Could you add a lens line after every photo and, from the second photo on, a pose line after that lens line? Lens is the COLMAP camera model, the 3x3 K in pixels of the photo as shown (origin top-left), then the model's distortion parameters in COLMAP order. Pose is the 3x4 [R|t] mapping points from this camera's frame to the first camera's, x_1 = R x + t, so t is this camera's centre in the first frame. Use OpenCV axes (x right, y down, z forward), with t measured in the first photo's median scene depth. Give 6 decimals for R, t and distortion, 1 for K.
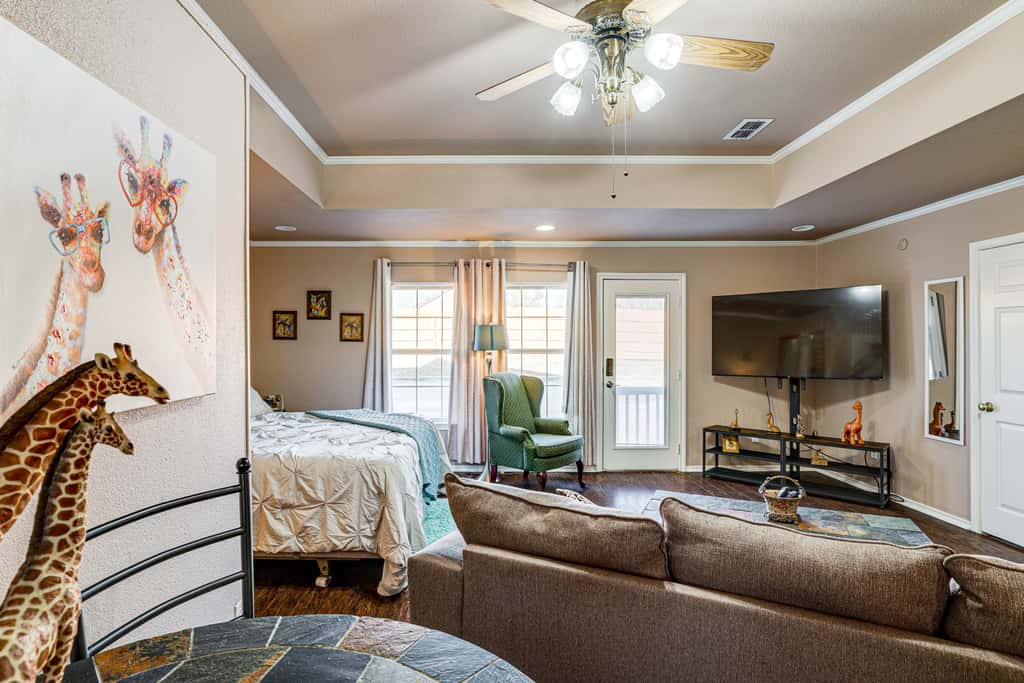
lens RADIAL K [[527.5, 0, 483.3], [0, 527.5, 339.0], [0, 0, 1]] dist [-0.043654, 0.025856]
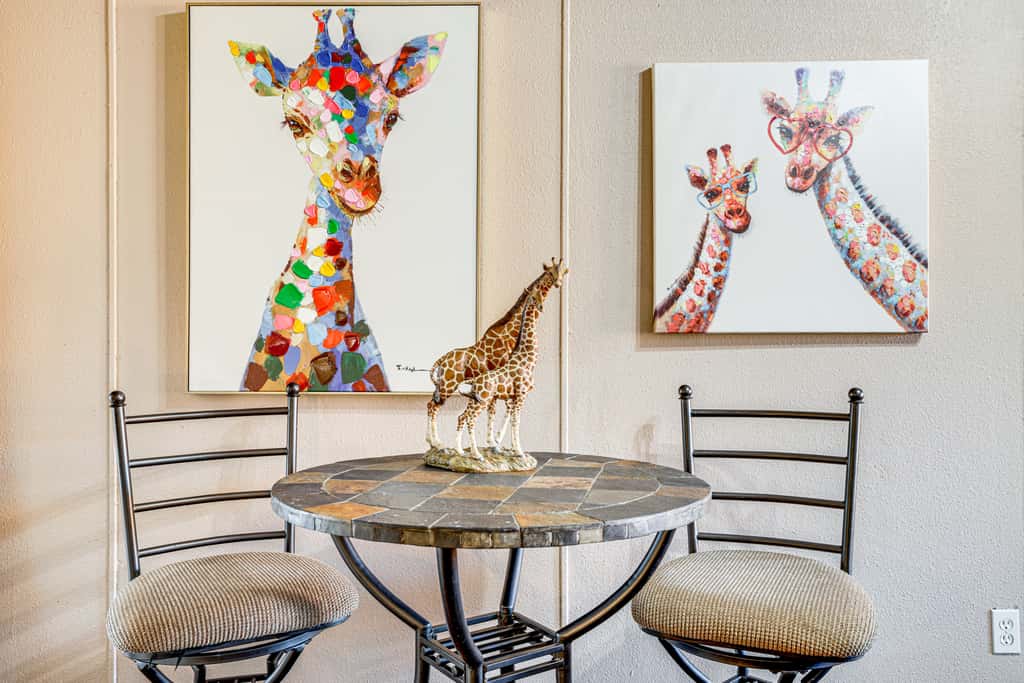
lens RADIAL K [[837.9, 0, 512.0], [0, 837.9, 341.5], [0, 0, 1]] dist [-0.009272, -0.005788]
pose [[-0.015805, 0.007696, -0.999845, 0.322531], [0.001573, 0.999969, 0.007672, 0.038883], [0.999874, -0.001452, -0.015817, 0.117682]]
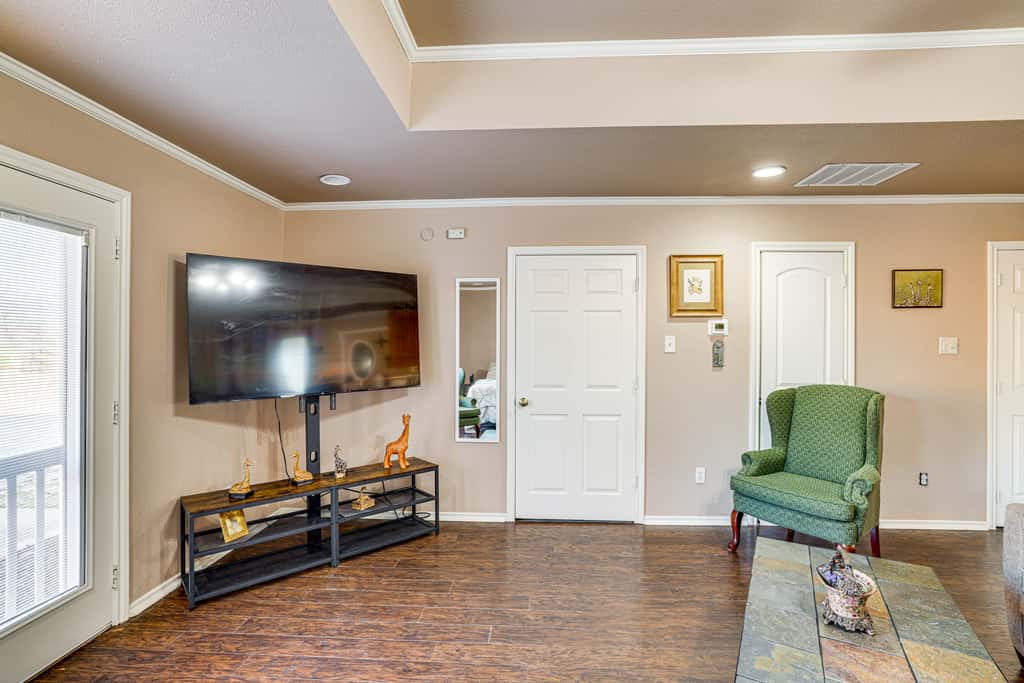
lens RADIAL K [[473.3, 0, 512.0], [0, 473.3, 341.5], [0, 0, 1]] dist [-0.044348, 0.021421]
pose [[0.057111, 0.003507, 0.998362, -0.007530], [-0.008221, 0.999962, -0.003043, 0.007152], [-0.998334, -0.008034, 0.057138, 0.821597]]
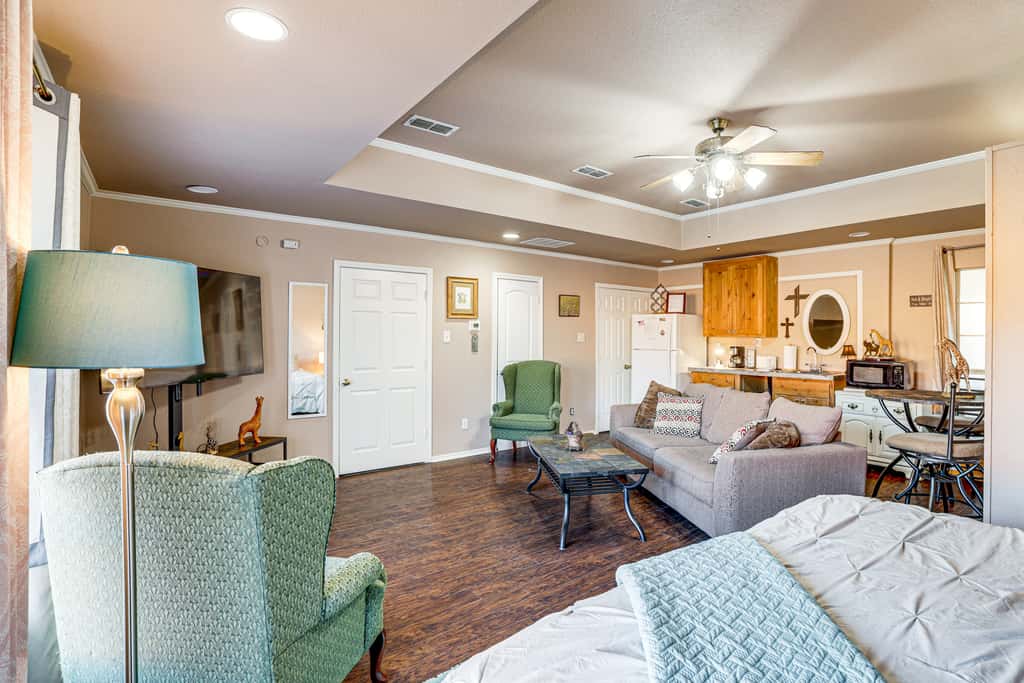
lens RADIAL K [[498.2, 0, 535.5], [0, 498.2, 332.3], [0, 0, 1]] dist [-0.047782, 0.024532]
pose [[-0.621905, 0.004171, 0.783082, -0.311723], [-0.007464, 0.999909, -0.011254, 0.008208], [-0.783057, -0.012843, -0.621817, 1.208380]]
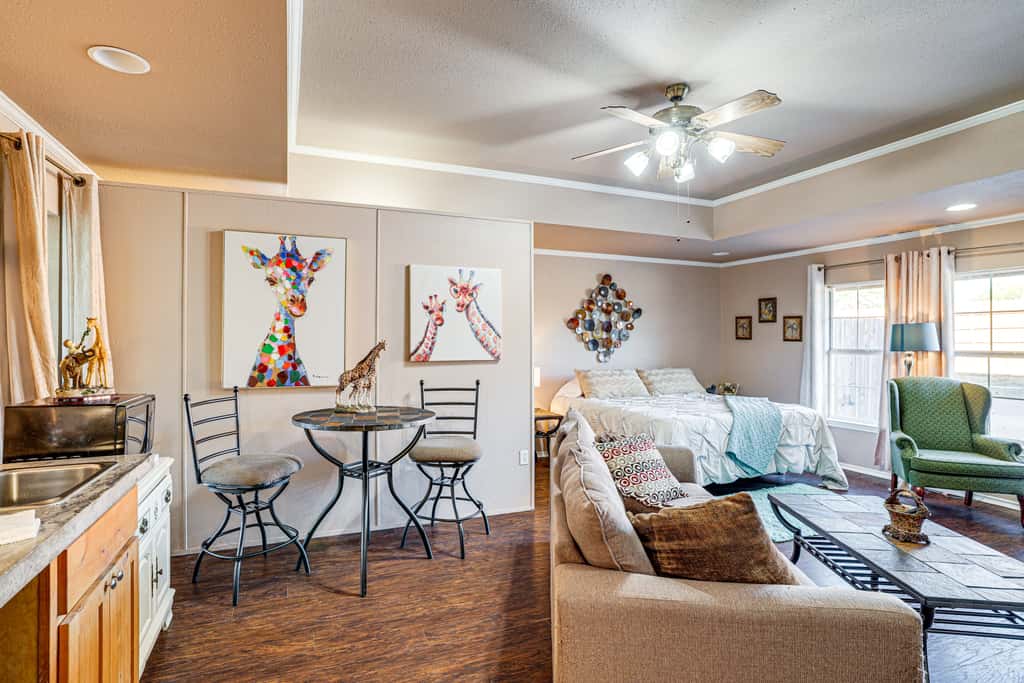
lens RADIAL K [[516.9, 0, 494.5], [0, 516.9, 338.6], [0, 0, 1]] dist [-0.043635, 0.026573]
pose [[0.378146, -0.000998, -0.925746, 0.670808], [0.000142, 0.999999, -0.001020, 0.000277], [0.925746, 0.000254, 0.378146, -0.001807]]
